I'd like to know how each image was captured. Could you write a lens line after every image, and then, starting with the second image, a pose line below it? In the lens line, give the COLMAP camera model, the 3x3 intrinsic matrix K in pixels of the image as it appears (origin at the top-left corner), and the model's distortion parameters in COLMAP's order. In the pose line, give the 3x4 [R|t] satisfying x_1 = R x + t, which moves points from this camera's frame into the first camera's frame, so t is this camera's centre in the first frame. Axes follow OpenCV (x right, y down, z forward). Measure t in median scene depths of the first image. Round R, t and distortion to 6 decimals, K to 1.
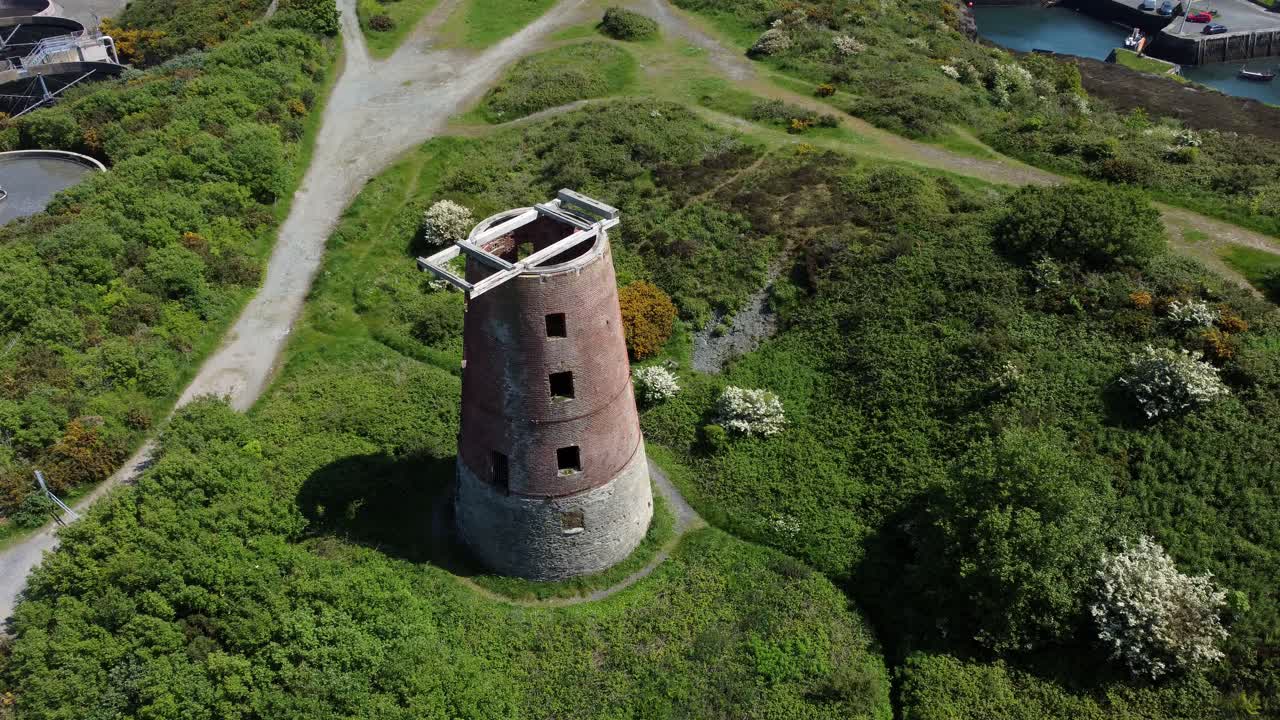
lens RADIAL K [[995.1, 0, 640.0], [0, 995.1, 360.0], [0, 0, 1]] dist [0.000975, -0.006095]
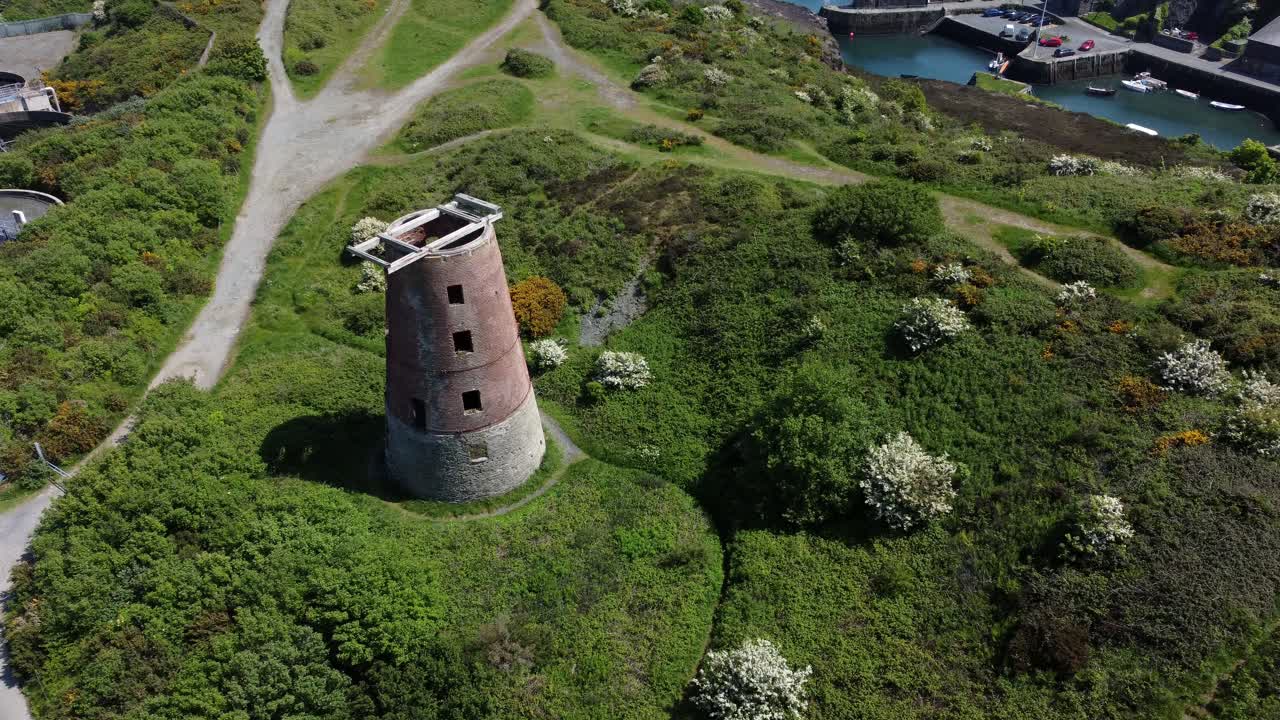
lens RADIAL K [[995.1, 0, 640.0], [0, 995.1, 360.0], [0, 0, 1]] dist [0.000975, -0.006095]
pose [[0.996873, -0.046104, 0.064170, 0.051161], [0.048113, 0.998387, -0.030130, 0.074780], [-0.062678, 0.033123, 0.997484, -0.238008]]
